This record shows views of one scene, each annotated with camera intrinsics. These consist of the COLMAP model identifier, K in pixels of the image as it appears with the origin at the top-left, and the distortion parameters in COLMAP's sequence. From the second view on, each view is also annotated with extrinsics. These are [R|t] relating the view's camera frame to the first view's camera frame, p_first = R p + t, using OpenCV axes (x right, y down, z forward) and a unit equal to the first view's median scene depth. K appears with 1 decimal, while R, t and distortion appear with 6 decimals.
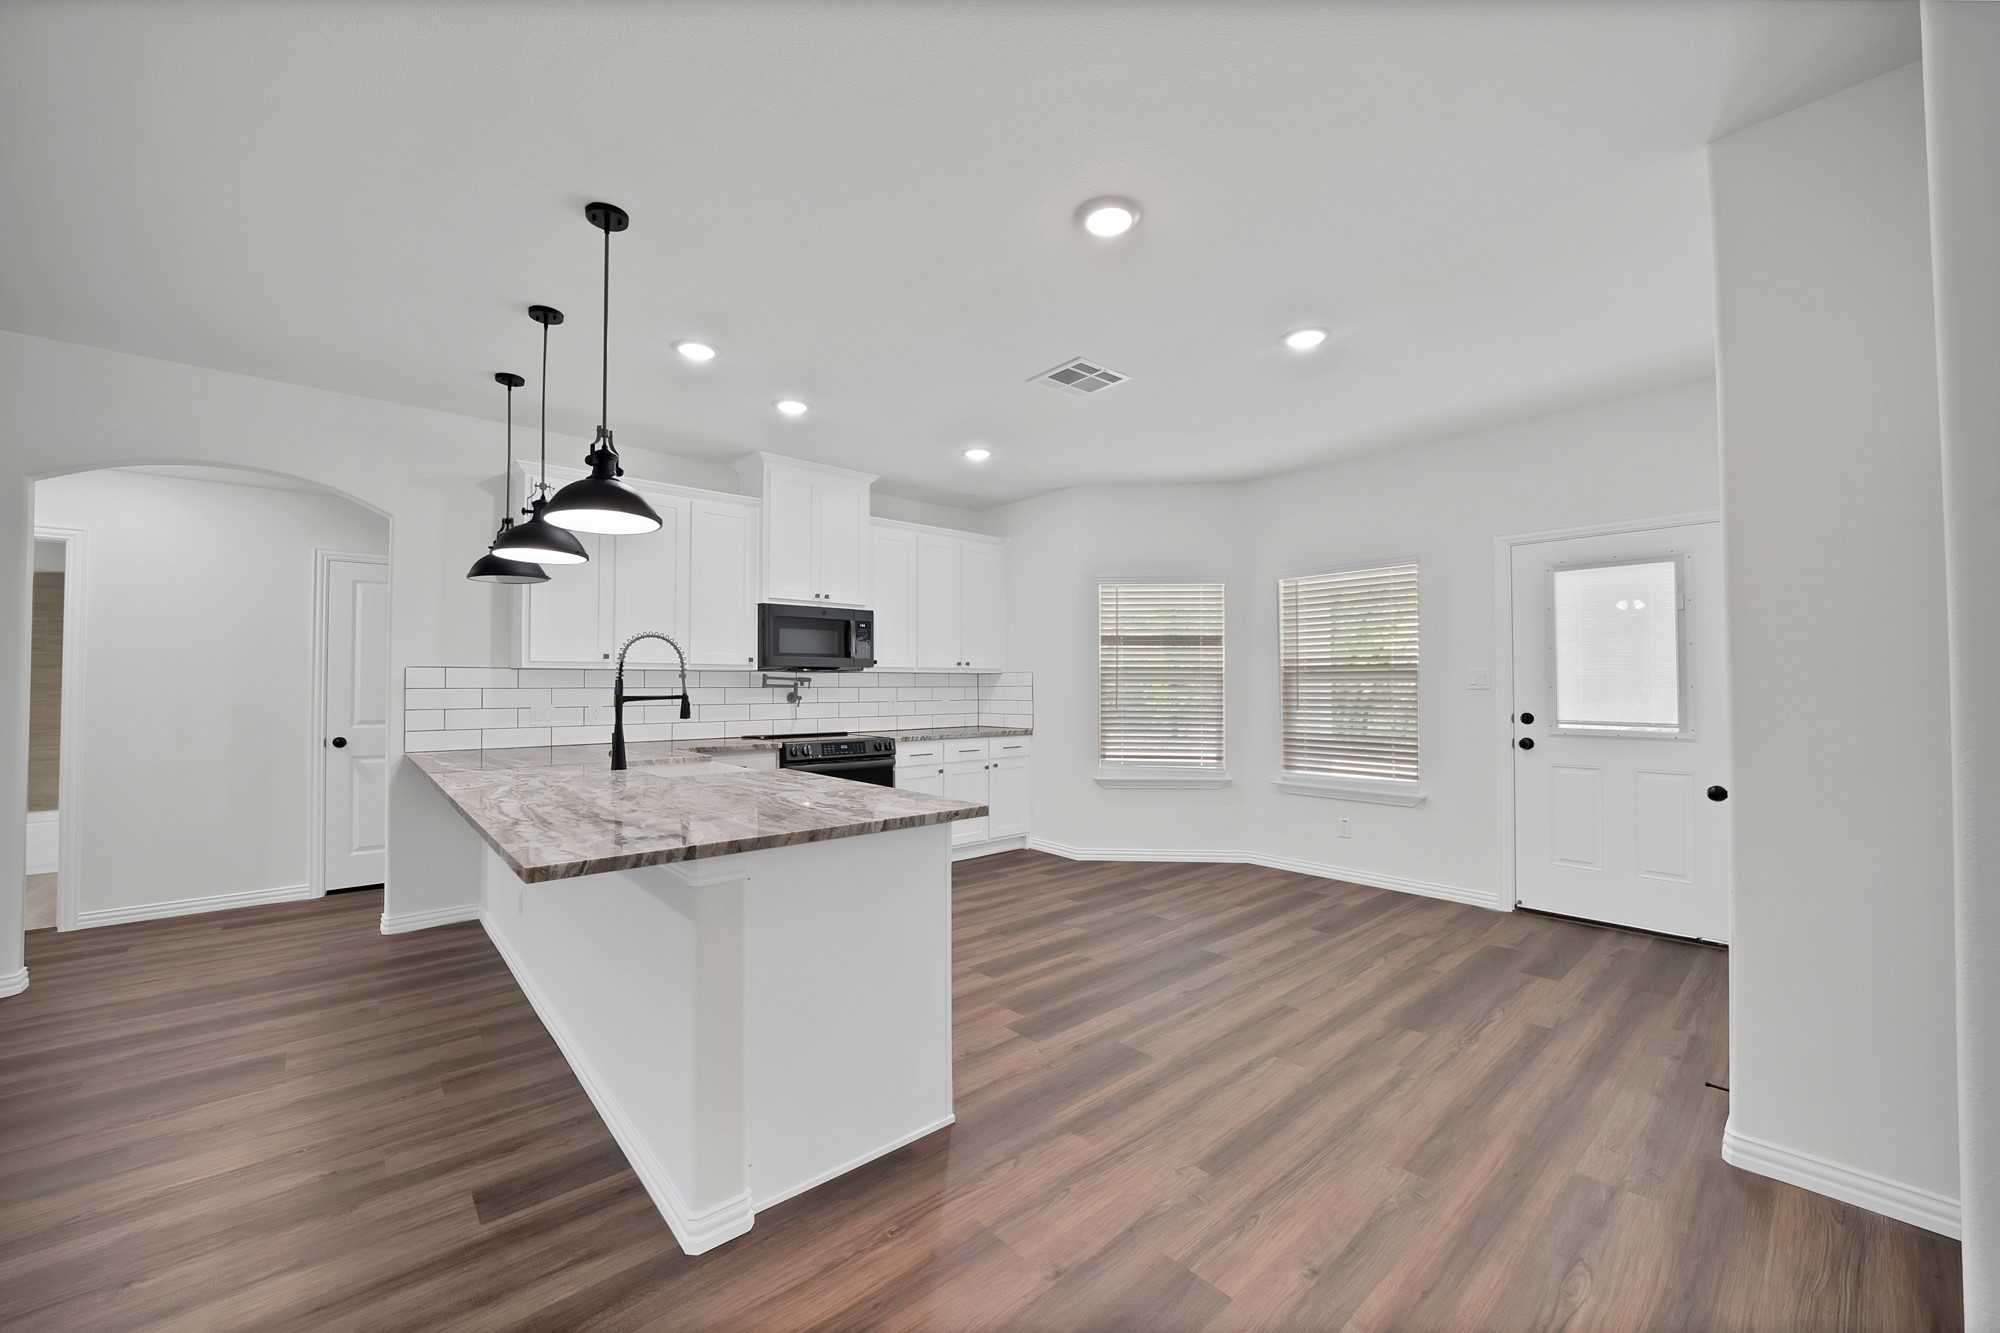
lens RADIAL K [[753.3, 0, 971.0], [0, 753.3, 671.1], [0, 0, 1]] dist [-0.009163, -0.000129]
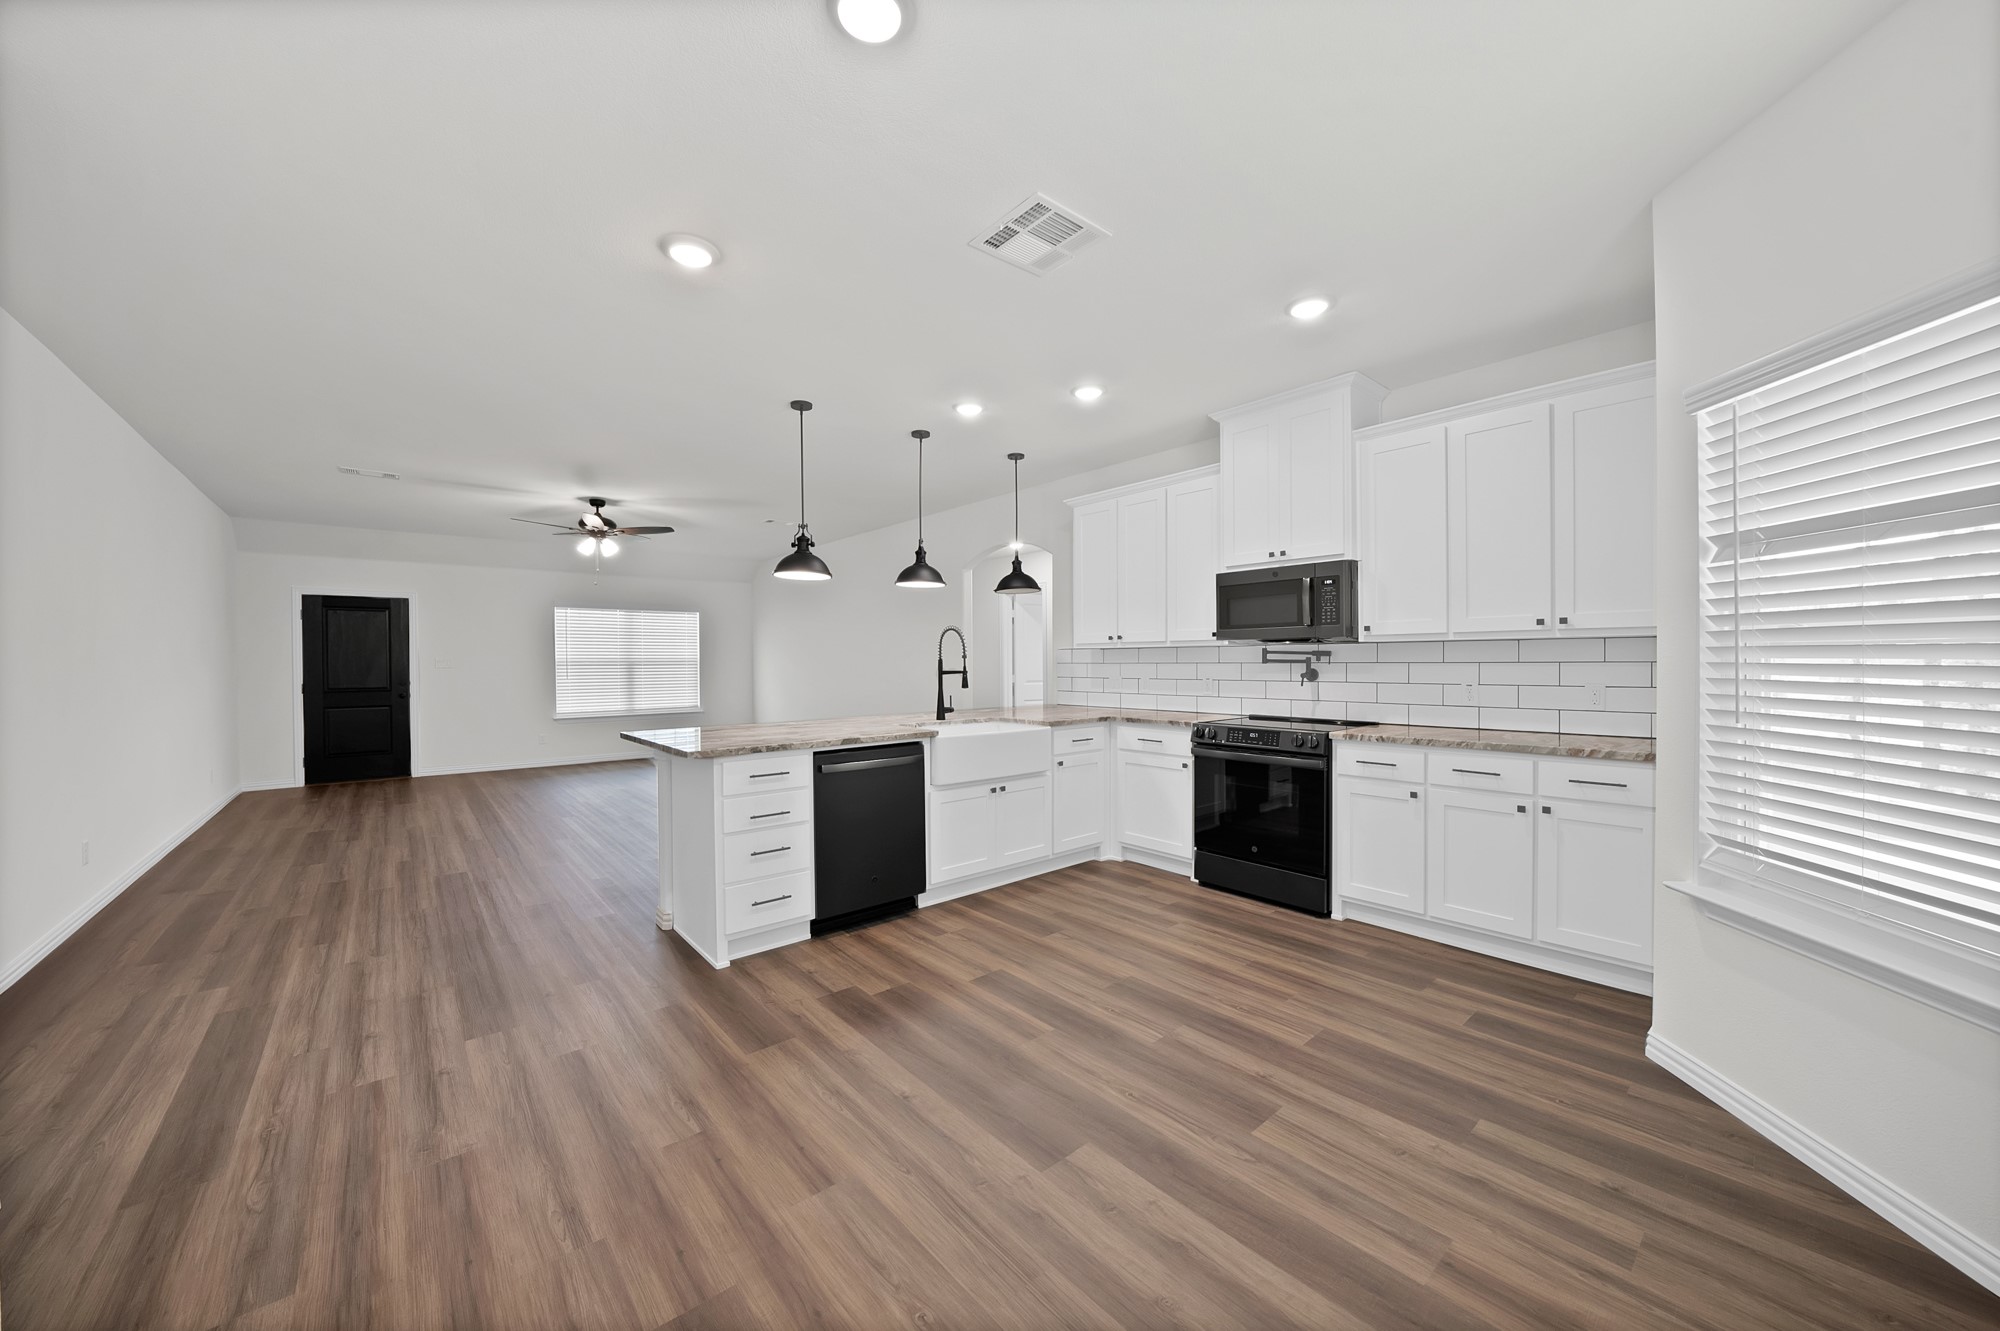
lens RADIAL K [[714.5, 0, 983.8], [0, 714.5, 665.6], [0, 0, 1]] dist [-0.018229, -0.000020]
pose [[0.011358, 0.009578, -0.999890, 0.697001], [0.029136, 0.999526, 0.009905, 0.008043], [0.999511, -0.029245, 0.011074, 0.784680]]
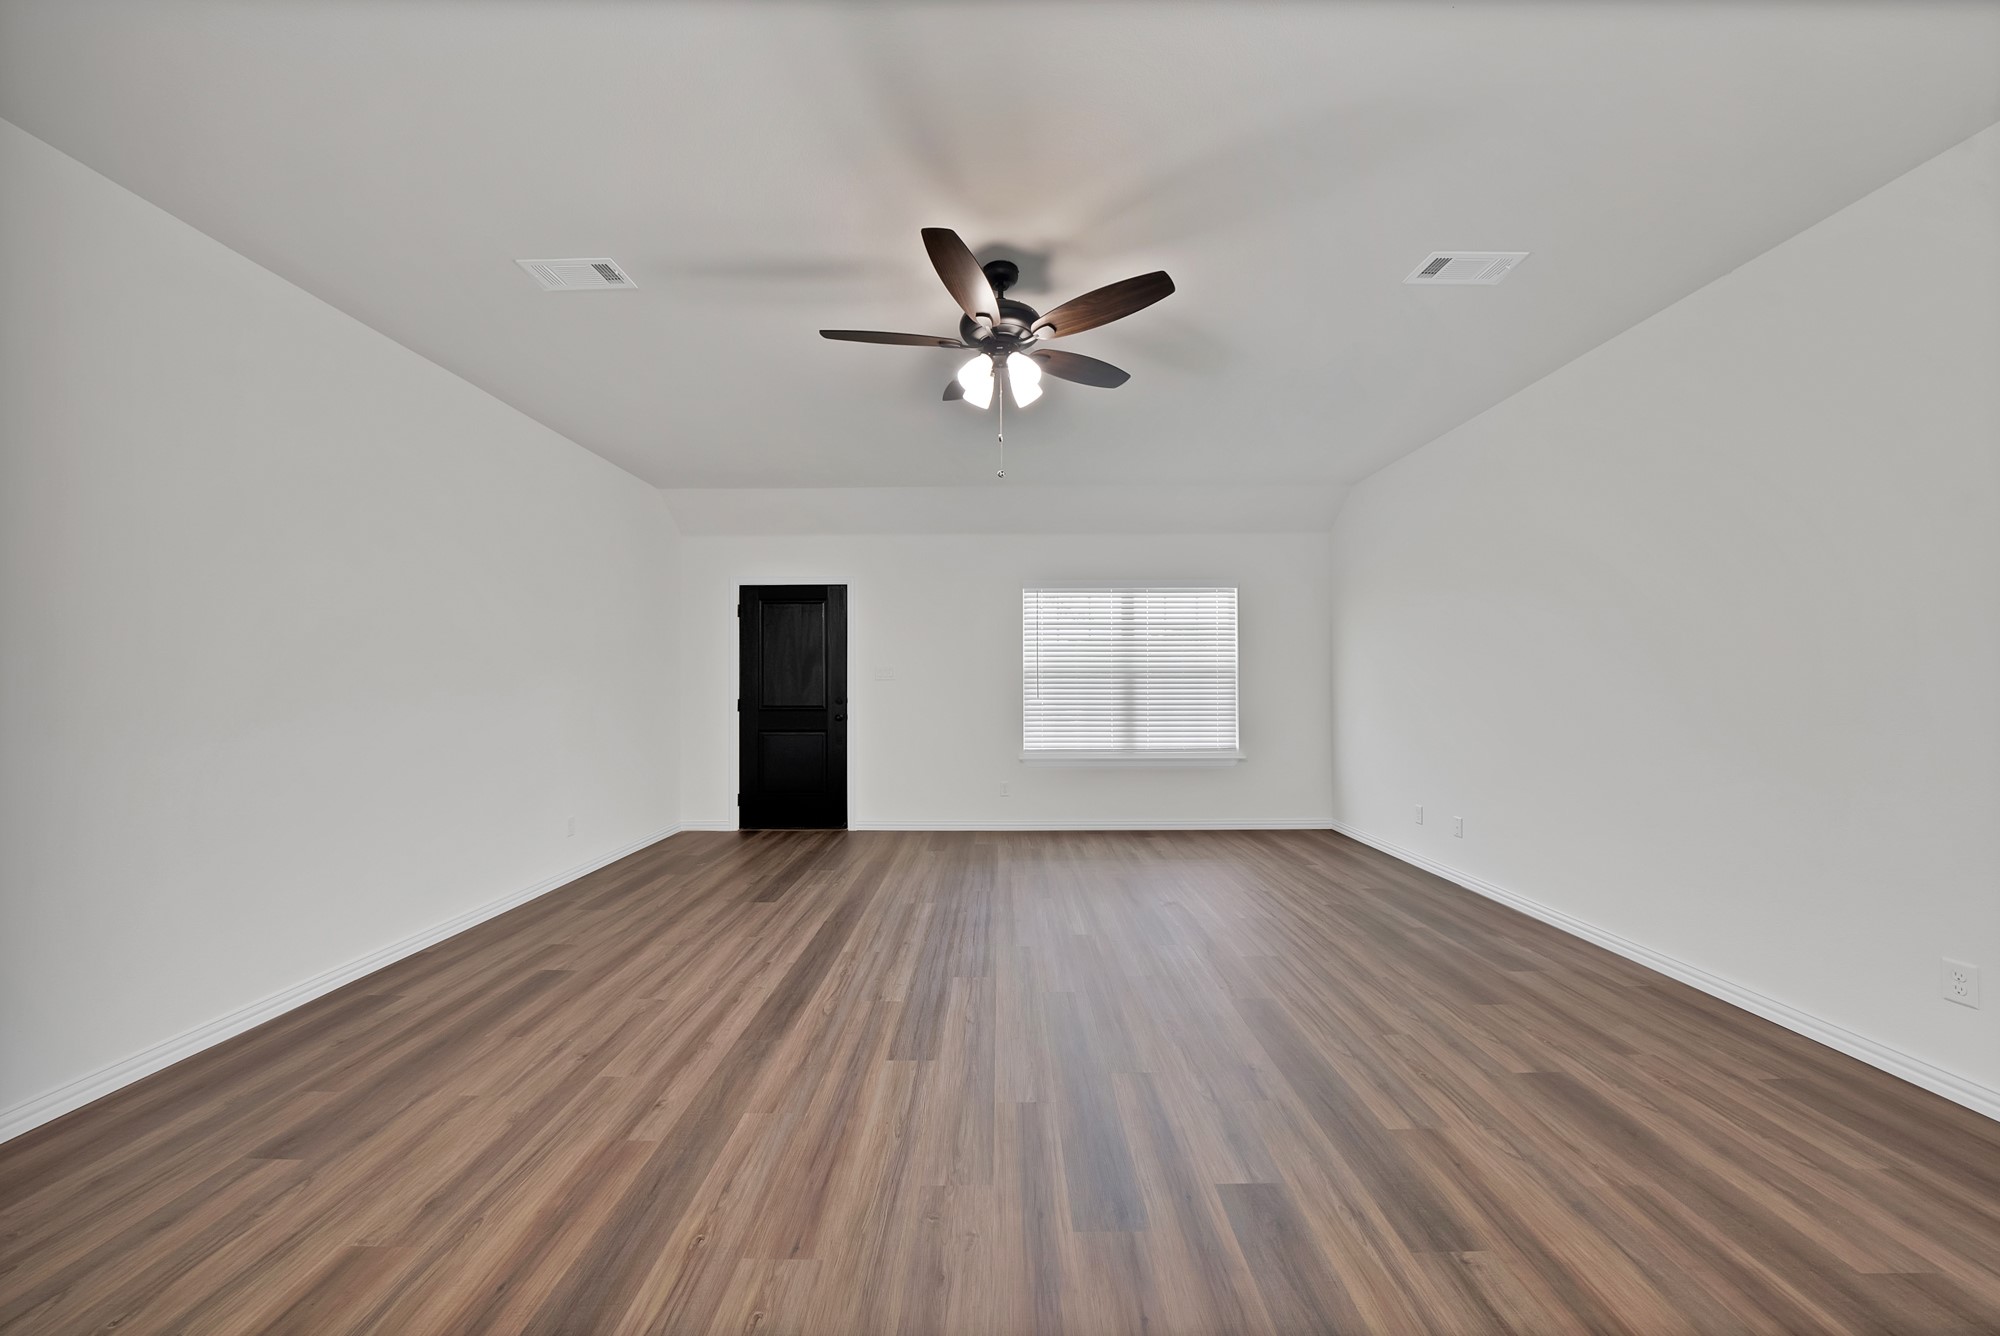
lens RADIAL K [[715.6, 0, 1004.9], [0, 715.6, 678.2], [0, 0, 1]] dist [-0.023288, -0.000019]
pose [[-0.626308, 0.003266, -0.779569, -0.356364], [0.022811, 0.999640, -0.014138, 0.012477], [0.779242, -0.026637, -0.626157, 0.366928]]
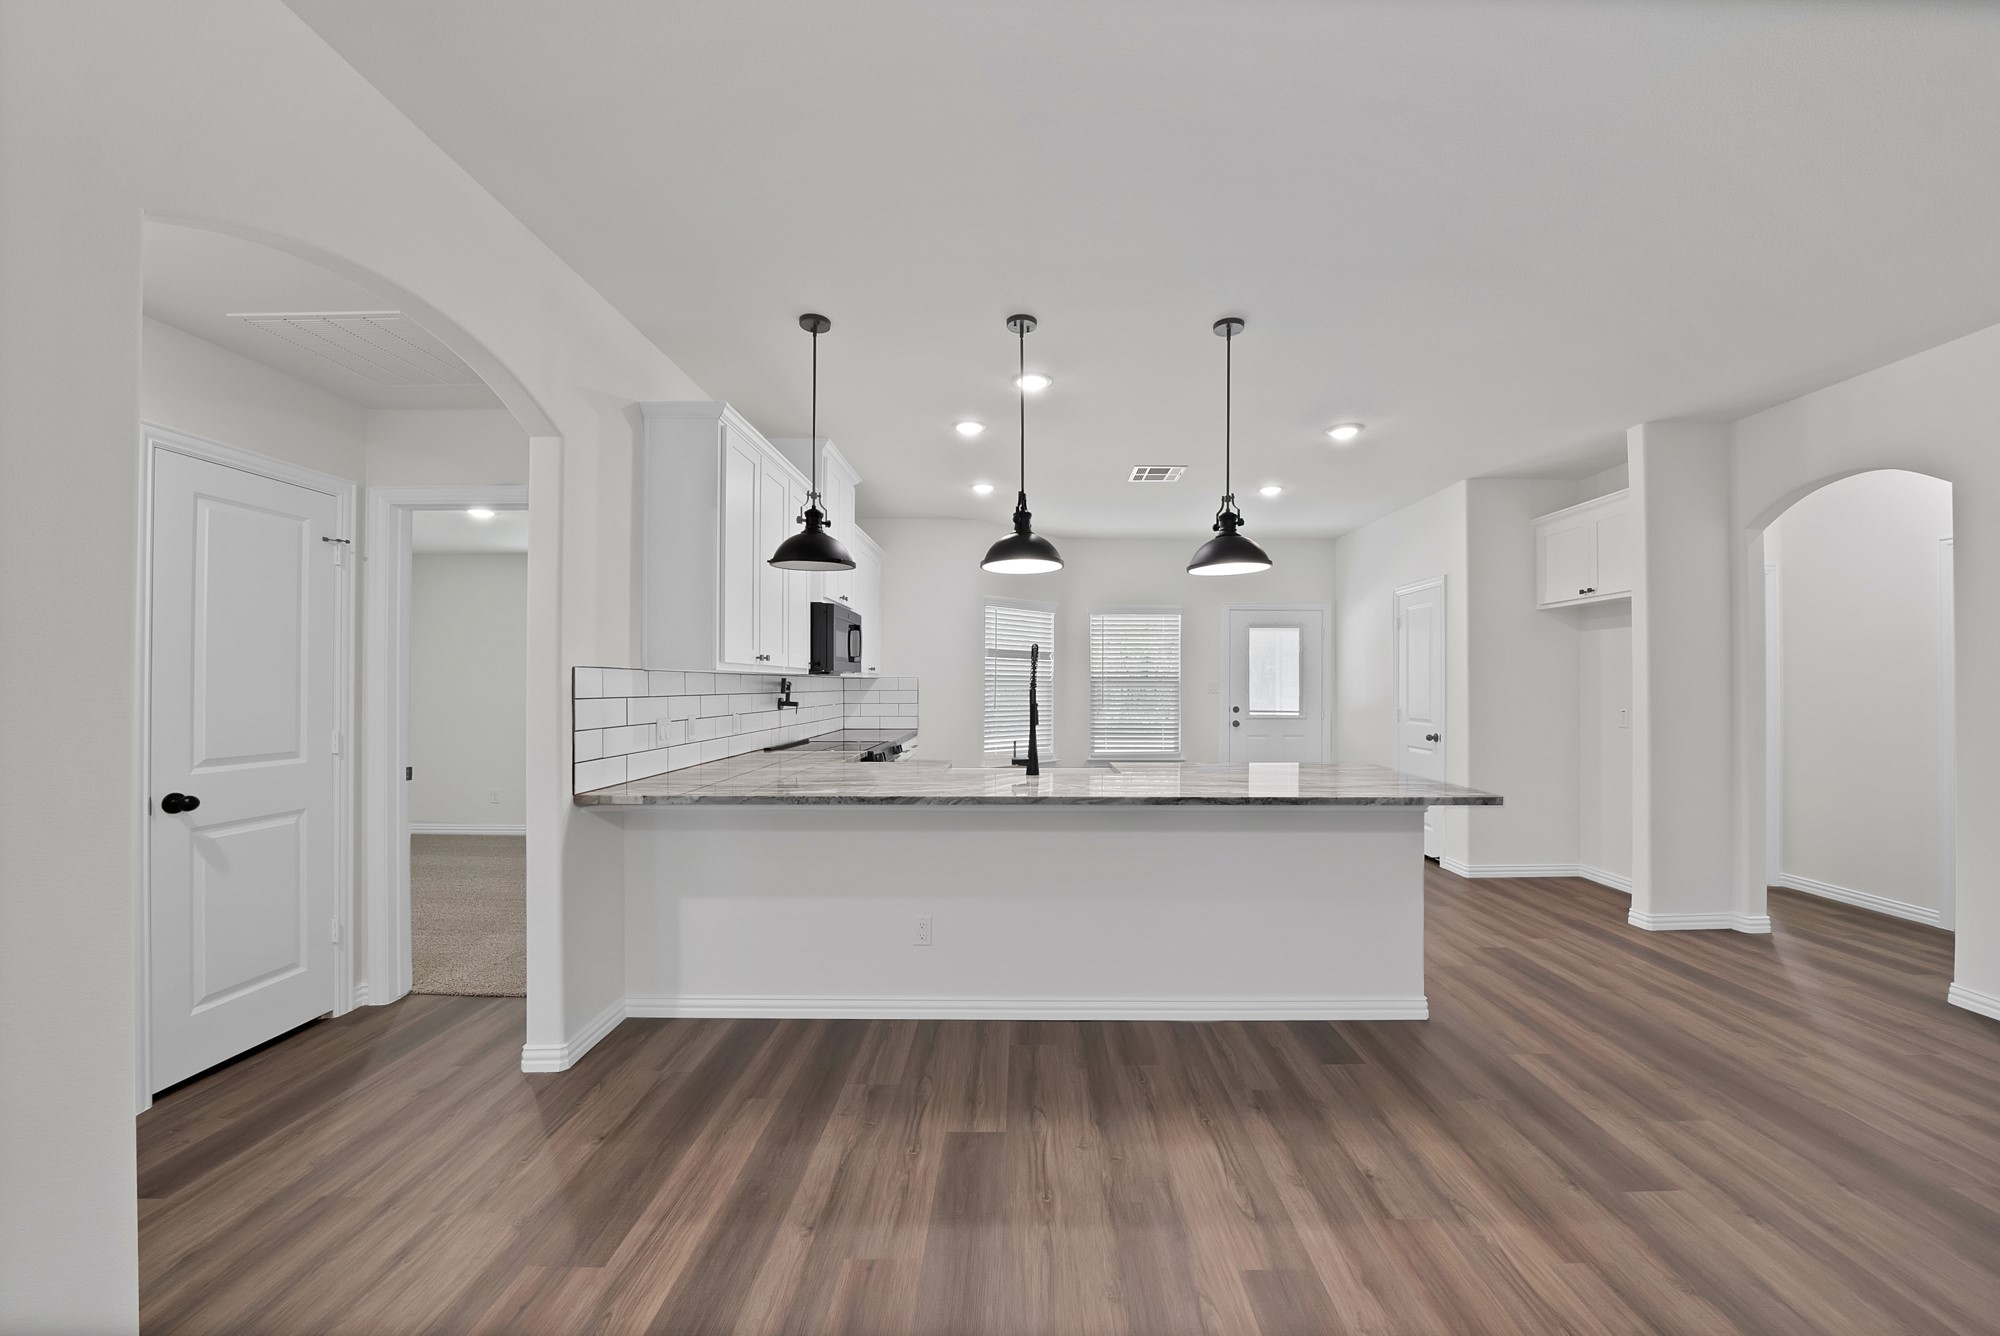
lens RADIAL K [[760.4, 0, 1012.3], [0, 760.4, 691.3], [0, 0, 1]] dist [-0.024156, 0.000122]
pose [[0.640377, -0.001893, 0.768059, -0.929304], [-0.018901, 0.999655, 0.018222, -0.002305], [-0.767828, -0.026186, 0.640120, 0.251876]]
